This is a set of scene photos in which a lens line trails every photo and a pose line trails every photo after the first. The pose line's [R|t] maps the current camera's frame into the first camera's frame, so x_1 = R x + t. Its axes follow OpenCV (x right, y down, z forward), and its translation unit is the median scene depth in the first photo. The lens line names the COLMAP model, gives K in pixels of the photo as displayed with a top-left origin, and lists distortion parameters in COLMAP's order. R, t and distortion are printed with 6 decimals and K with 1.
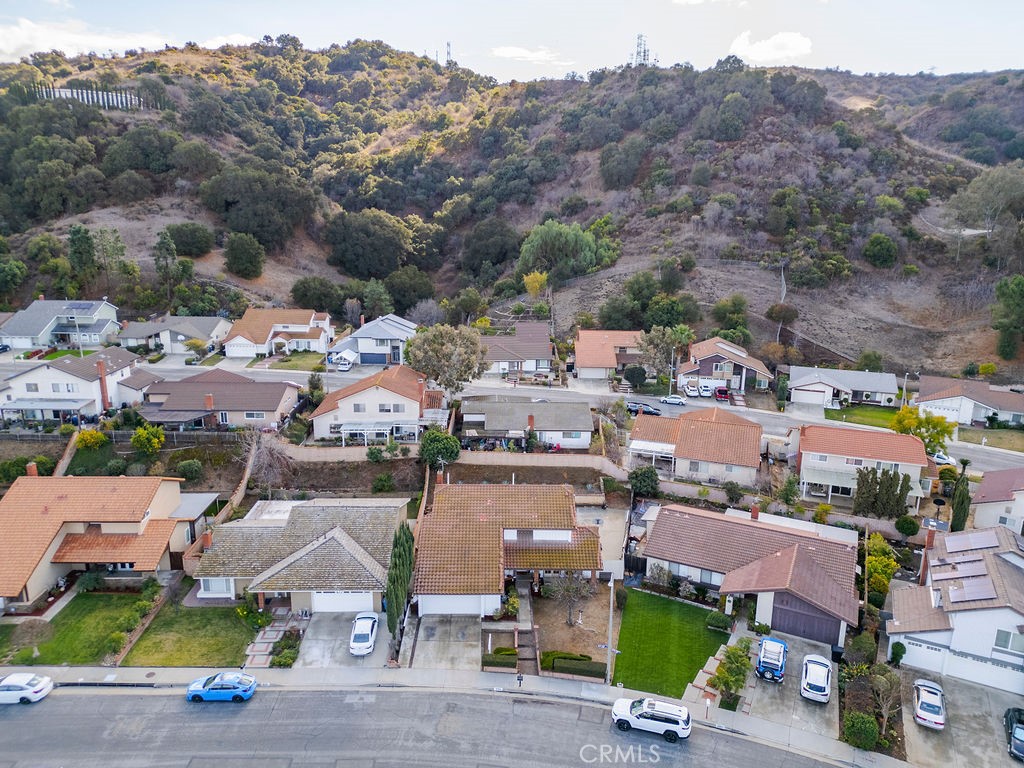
lens RADIAL K [[713.6, 0, 512.0], [0, 713.6, 384.0], [0, 0, 1]] dist [0.072859, -0.069934]
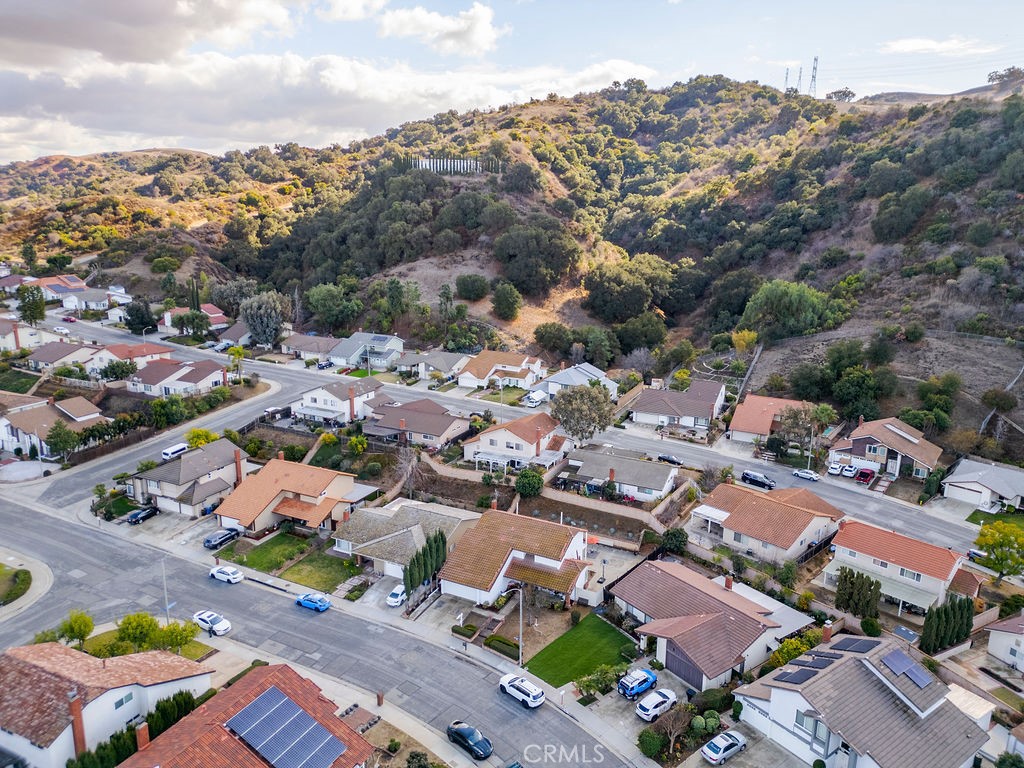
lens RADIAL K [[713.6, 0, 512.0], [0, 713.6, 384.0], [0, 0, 1]] dist [0.072859, -0.069934]
pose [[0.885134, 0.108552, -0.452498, 0.200828], [-0.115978, 0.993186, 0.011394, -0.046657], [0.450652, 0.042395, 0.891692, -0.093531]]
